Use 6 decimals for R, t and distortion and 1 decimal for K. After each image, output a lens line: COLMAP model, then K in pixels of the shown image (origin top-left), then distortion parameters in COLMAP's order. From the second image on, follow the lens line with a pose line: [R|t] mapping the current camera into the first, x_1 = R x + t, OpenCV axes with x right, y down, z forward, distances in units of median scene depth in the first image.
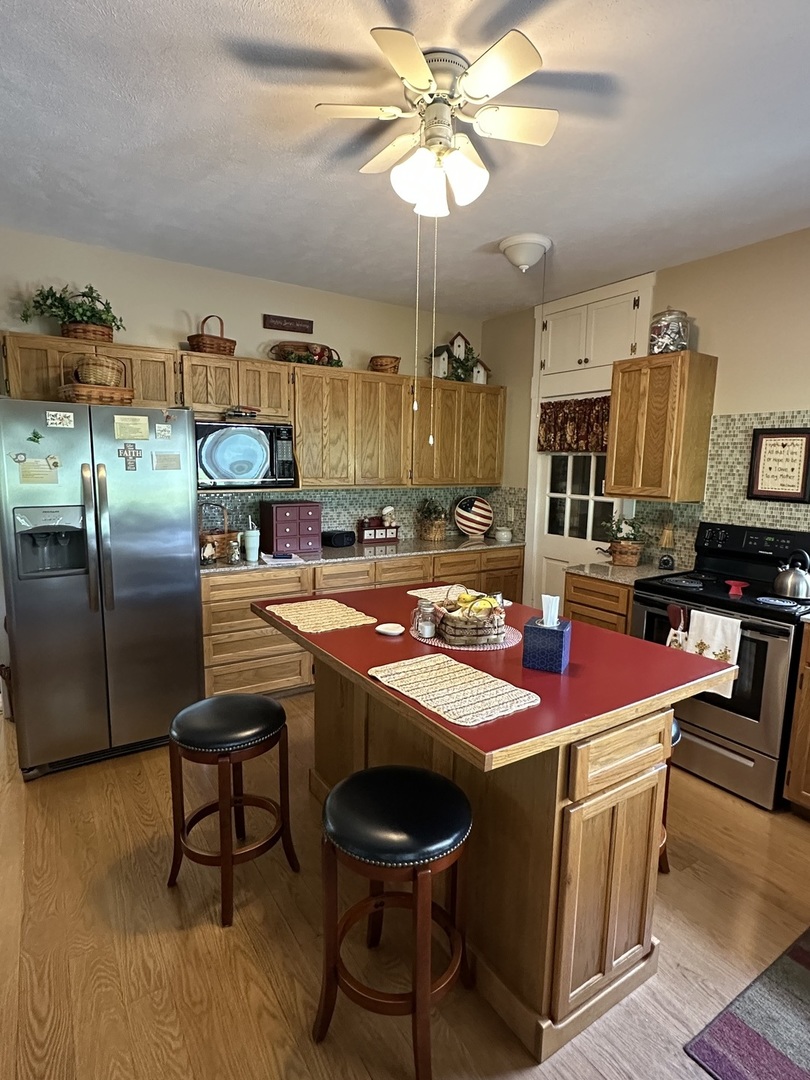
lens RADIAL K [[565.3, 0, 405.0], [0, 565.3, 540.0], [0, 0, 1]] dist [0.000190, 0.000596]
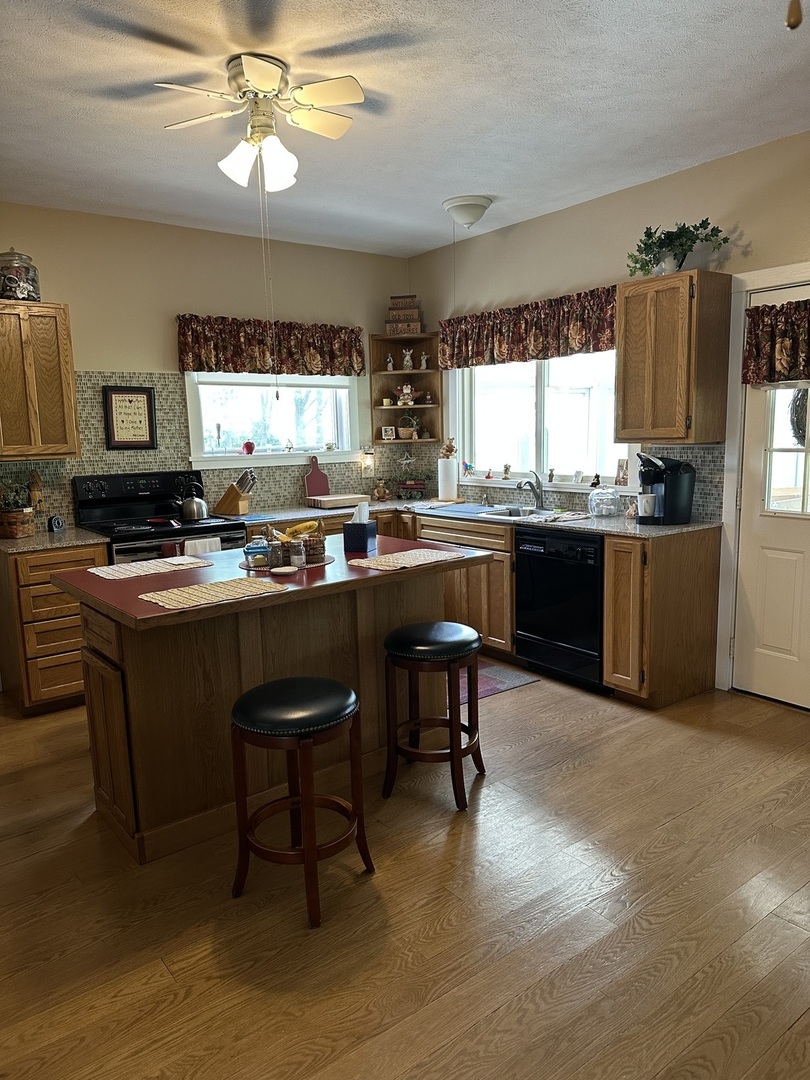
lens RADIAL K [[755.2, 0, 405.0], [0, 755.2, 540.0], [0, 0, 1]] dist [-0.001072, -0.002133]
pose [[-0.062968, -0.165235, 0.984242, -0.929604], [0.156596, 0.972348, 0.173257, -0.068356], [-0.985653, 0.165038, -0.035351, 0.530954]]
